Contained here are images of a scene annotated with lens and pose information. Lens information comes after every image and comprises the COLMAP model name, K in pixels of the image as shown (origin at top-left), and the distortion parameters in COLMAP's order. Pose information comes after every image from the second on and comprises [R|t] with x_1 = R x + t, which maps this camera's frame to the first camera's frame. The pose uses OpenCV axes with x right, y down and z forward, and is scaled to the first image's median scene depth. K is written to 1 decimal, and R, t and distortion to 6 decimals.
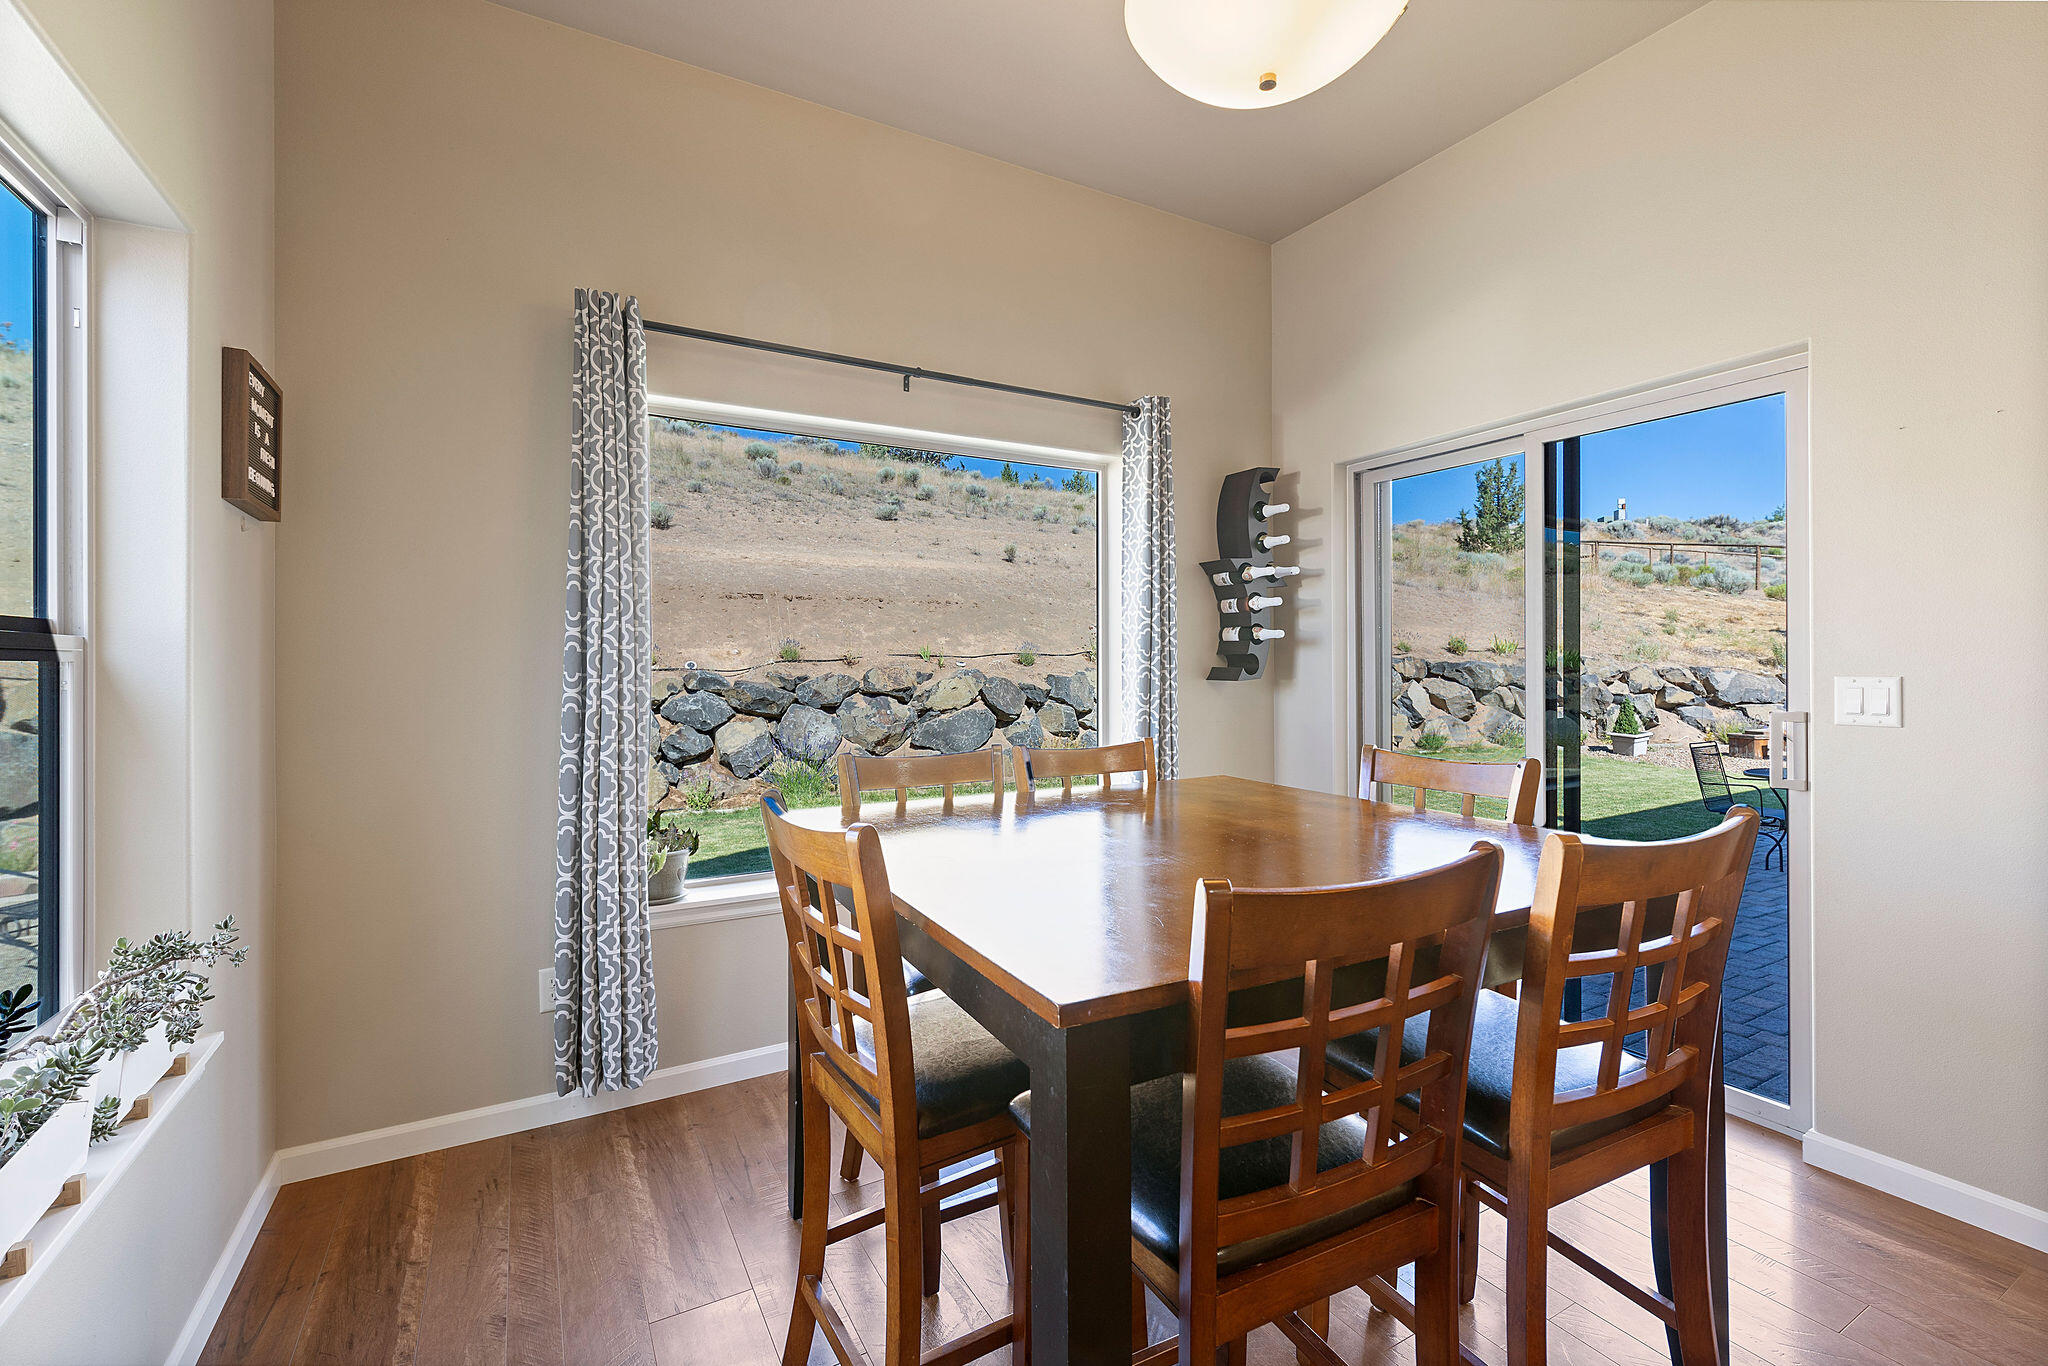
lens RADIAL K [[878.9, 0, 1025.5], [0, 878.9, 664.0], [0, 0, 1]] dist [-0.000042, 0.000056]
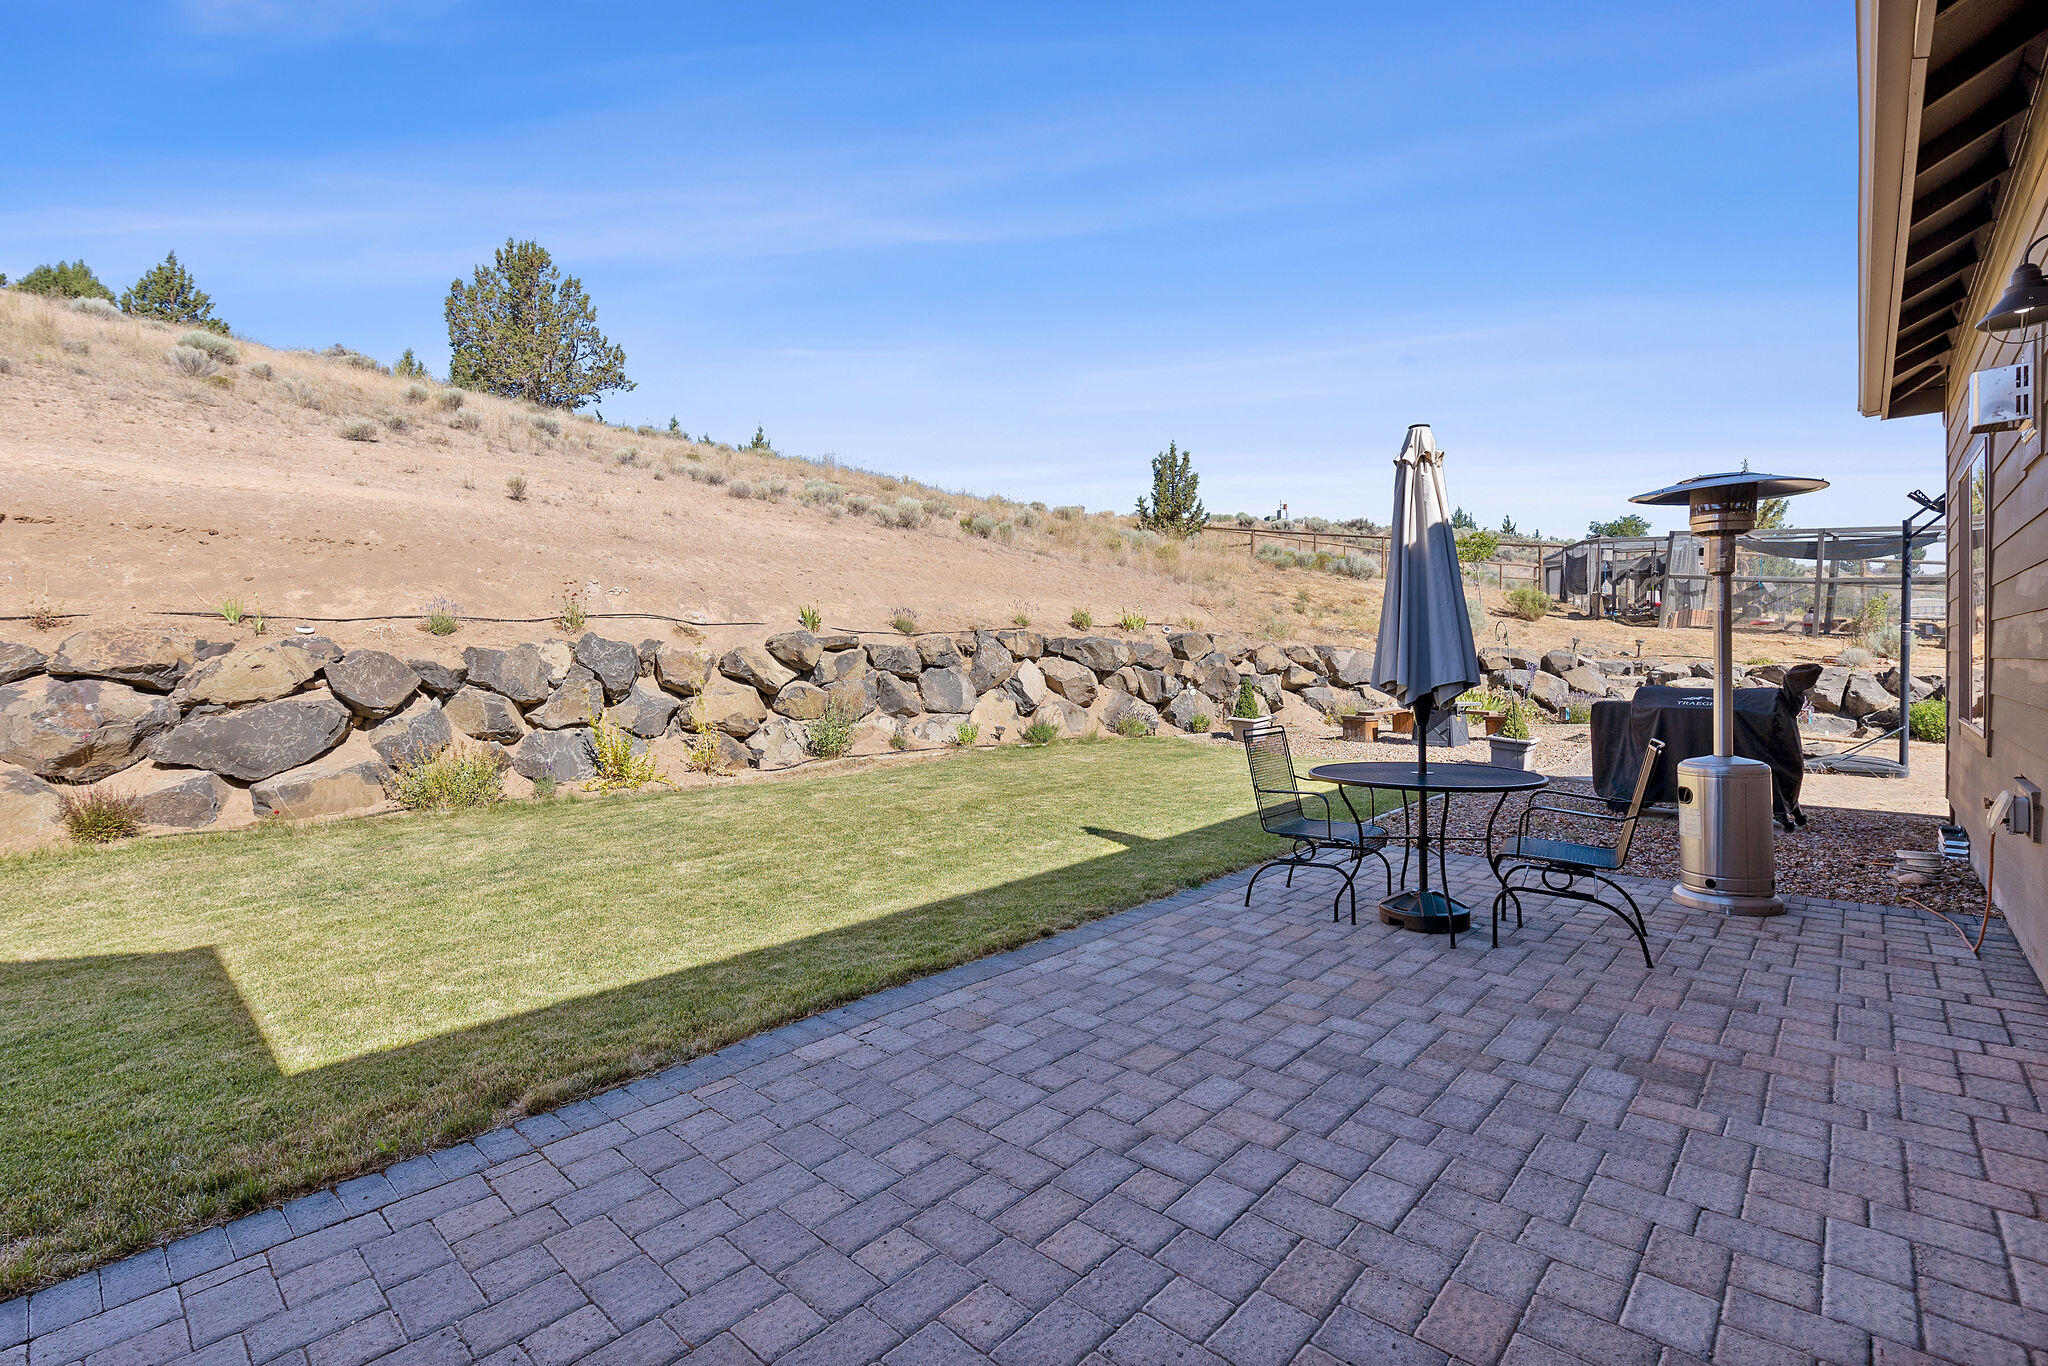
lens RADIAL K [[896.6, 0, 1029.3], [0, 896.6, 661.2], [0, 0, 1]] dist [-0.001812, -0.000177]
pose [[0.952717, -0.002090, 0.303852, 0.183628], [0.000789, 0.999990, 0.004404, 0.016420], [-0.303858, -0.003956, 0.952709, 0.187750]]
